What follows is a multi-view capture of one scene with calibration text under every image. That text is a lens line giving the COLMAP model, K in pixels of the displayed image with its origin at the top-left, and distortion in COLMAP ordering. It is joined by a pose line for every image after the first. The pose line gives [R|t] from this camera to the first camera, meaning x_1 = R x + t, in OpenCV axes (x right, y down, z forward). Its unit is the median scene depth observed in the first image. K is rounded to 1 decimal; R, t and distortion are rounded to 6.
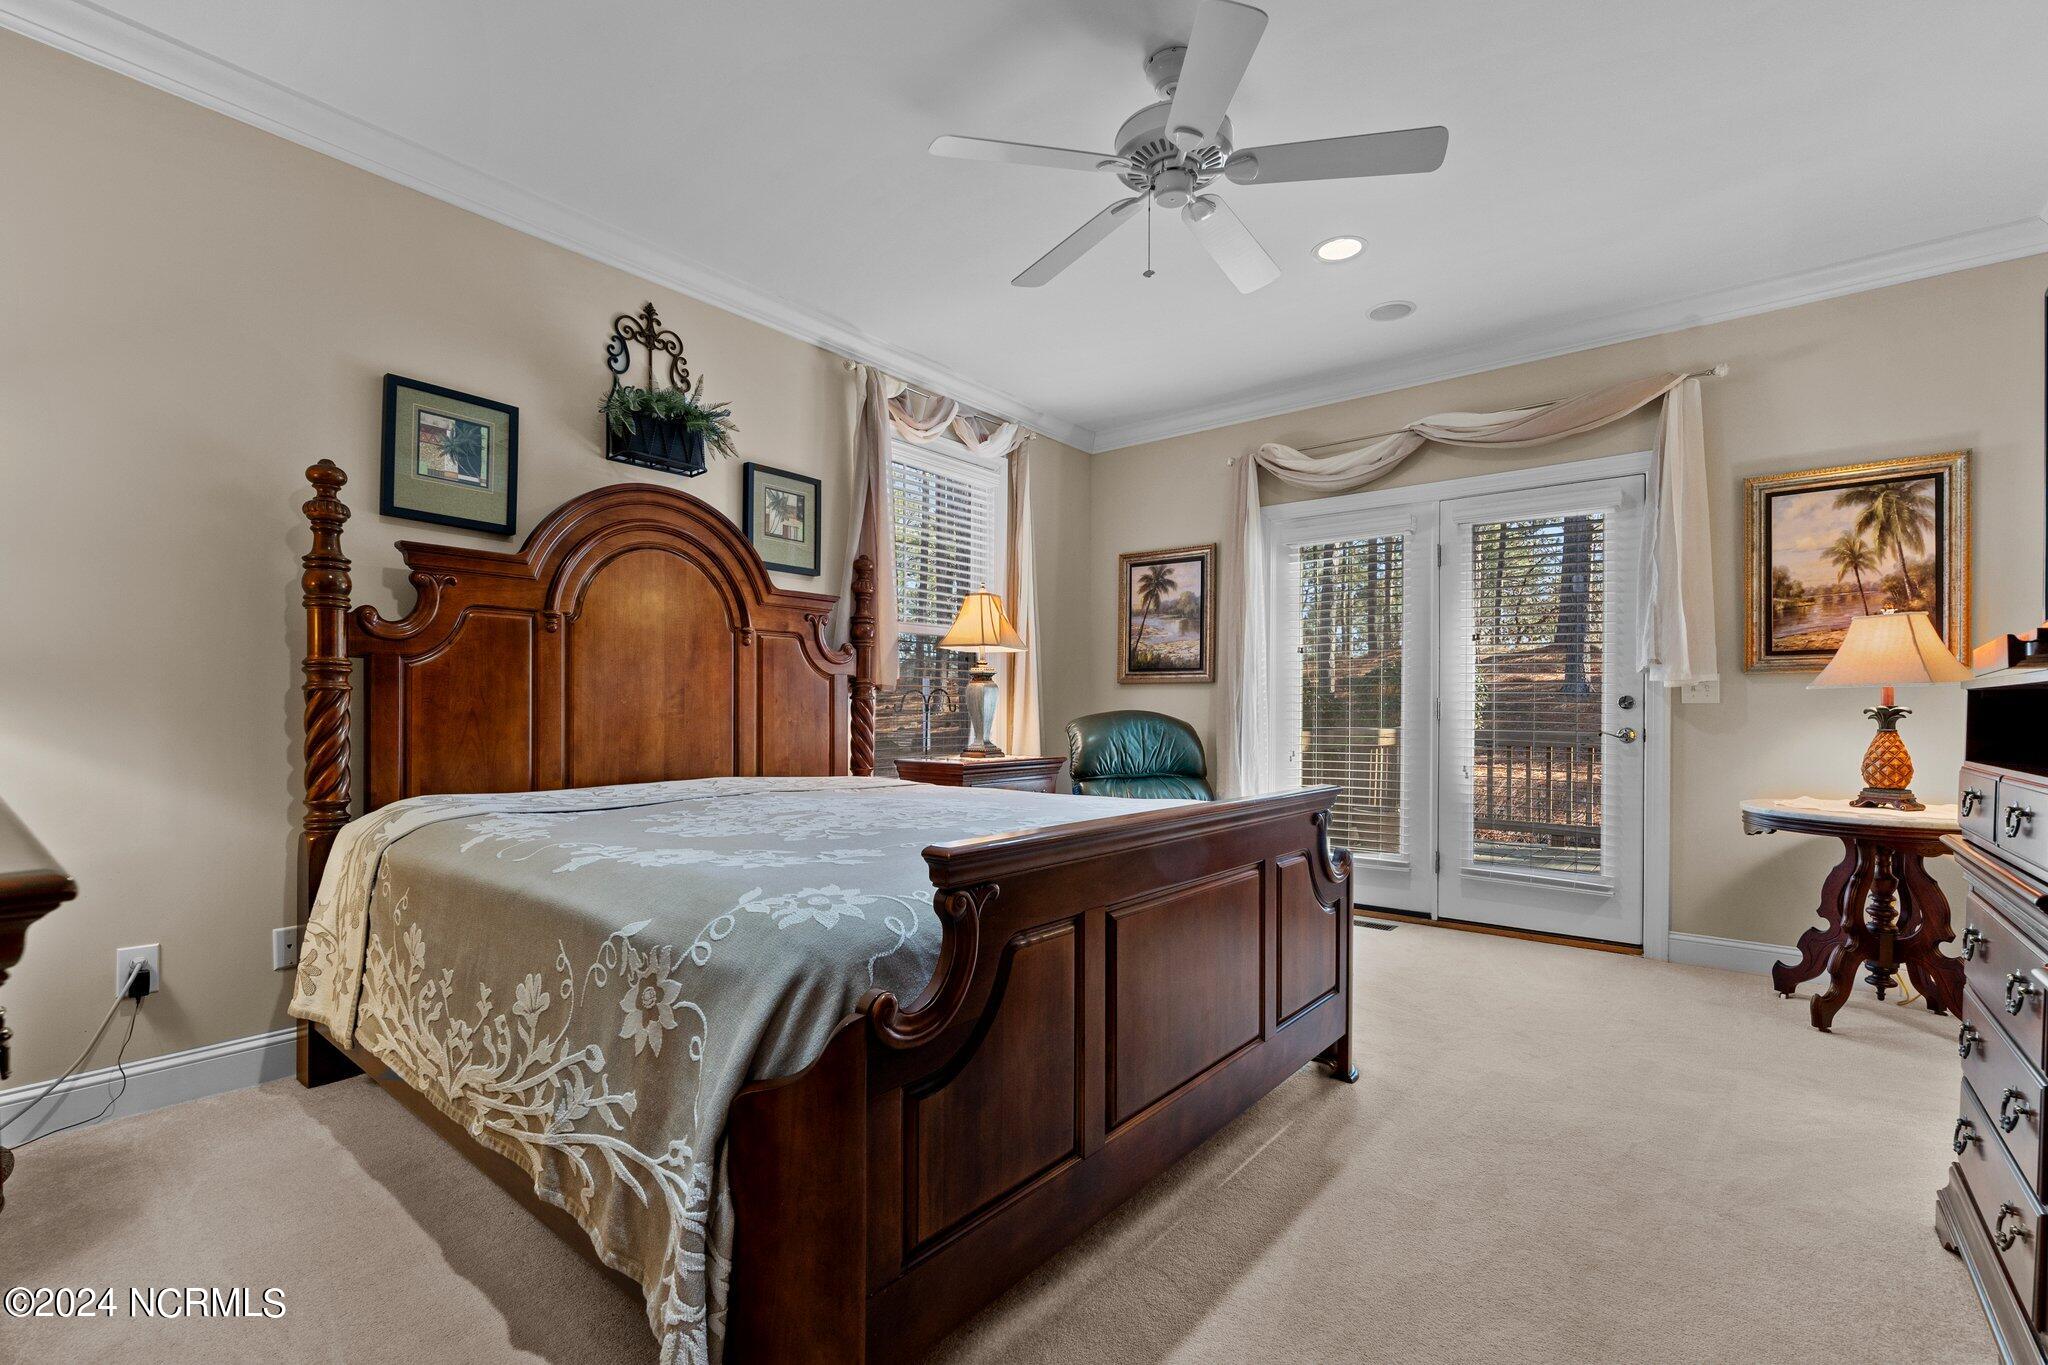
lens RADIAL K [[898.4, 0, 1024.0], [0, 898.4, 682.5], [0, 0, 1]] dist [0.000477, 0.000017]
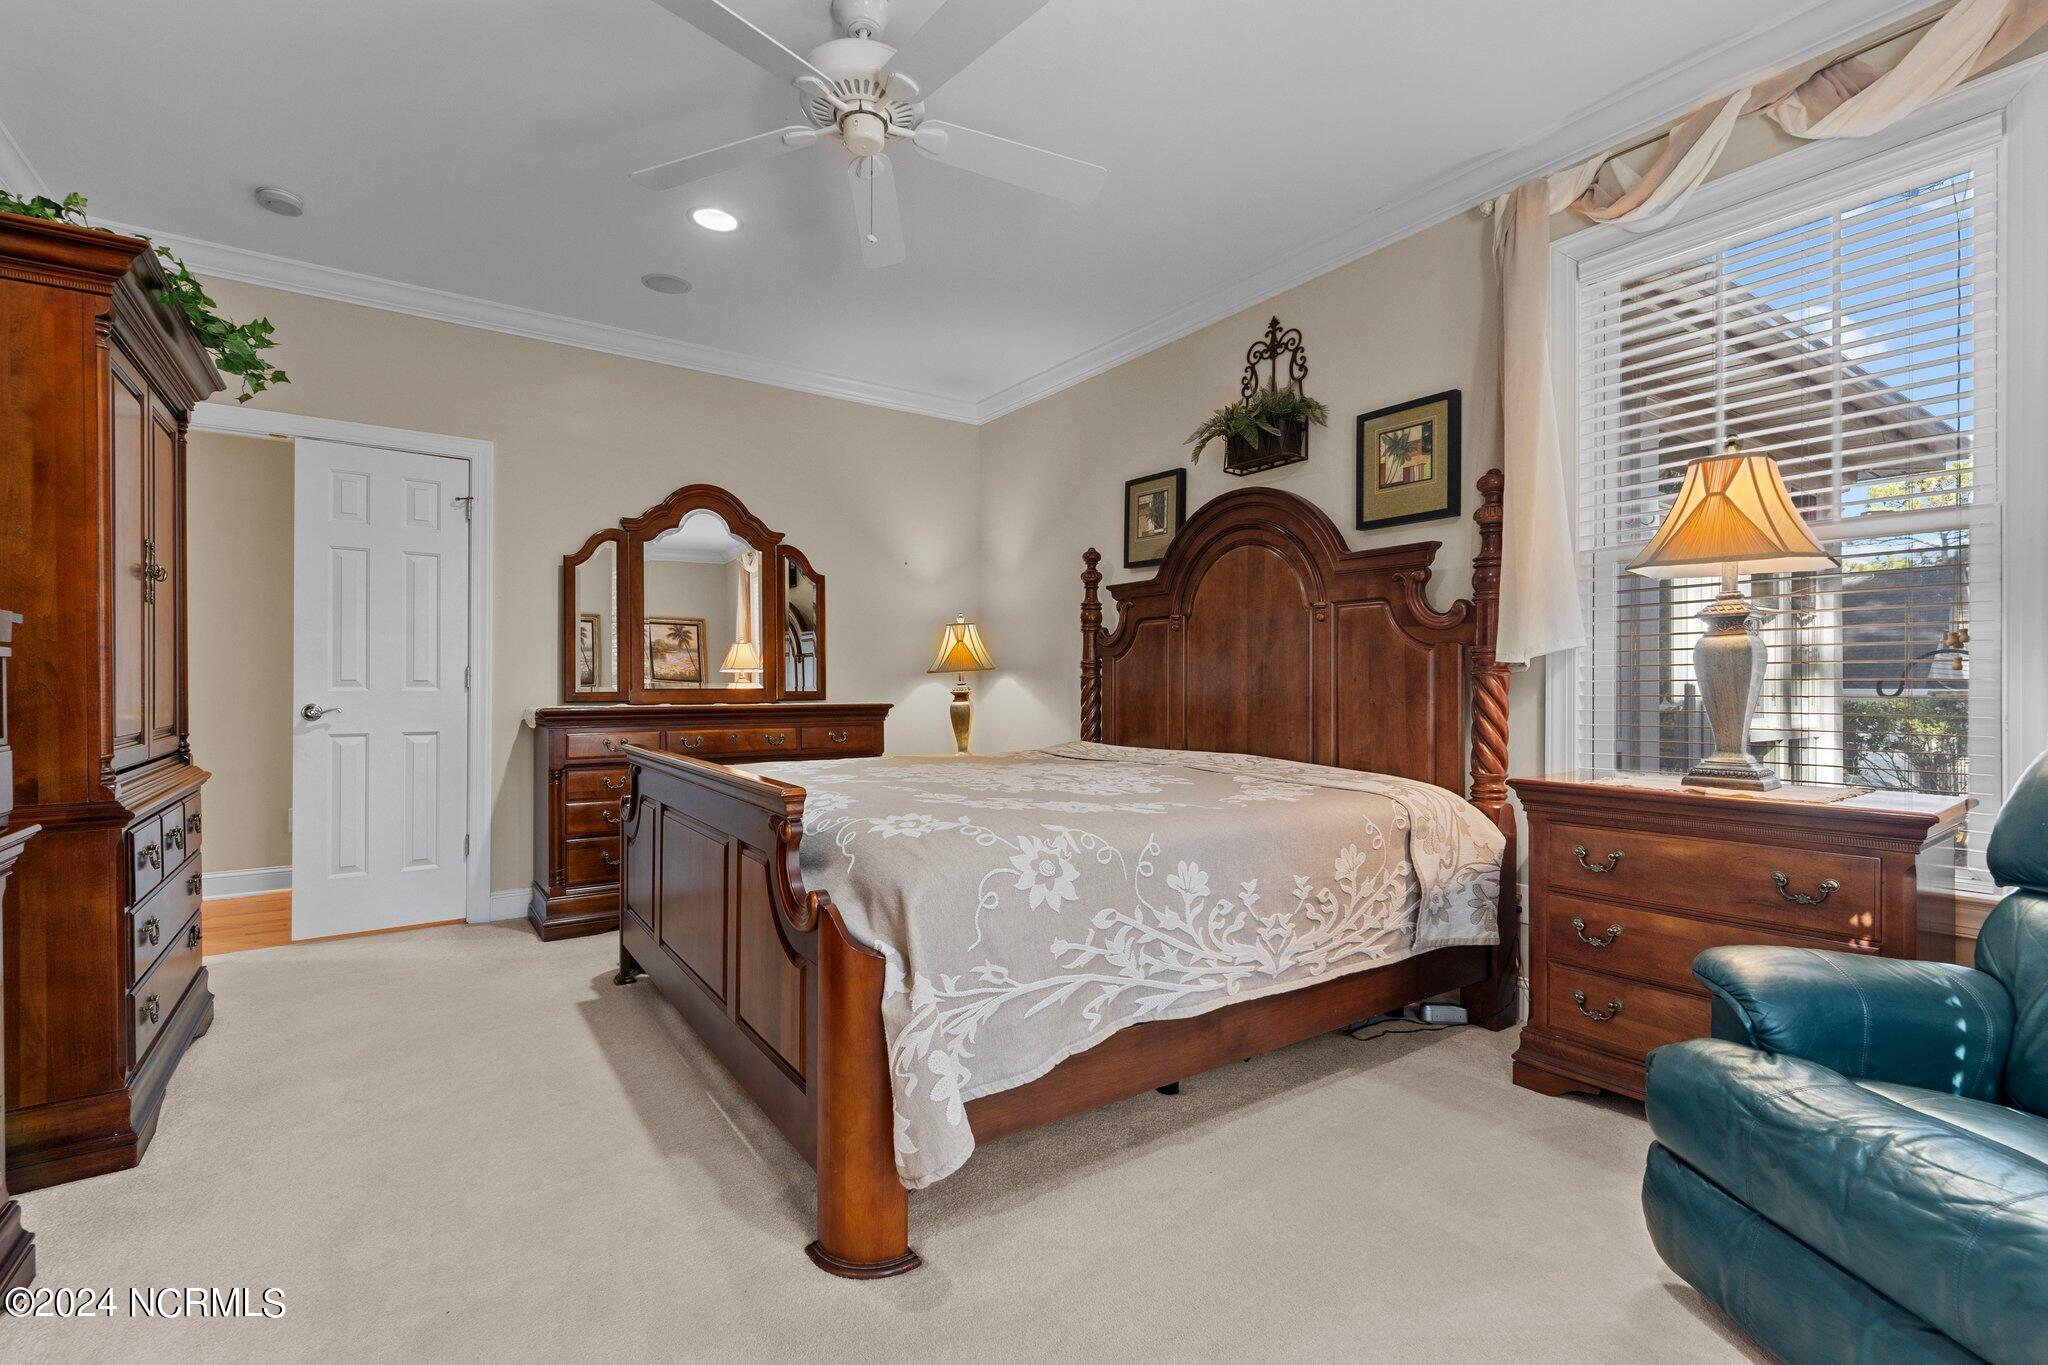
lens RADIAL K [[898.4, 0, 1024.0], [0, 898.4, 682.5], [0, 0, 1]] dist [0.000477, 0.000017]
pose [[-0.279206, -0.013709, -0.960133, 0.710147], [0.019948, 0.999600, -0.020073, 0.037862], [0.960024, -0.024757, -0.278821, 1.002382]]
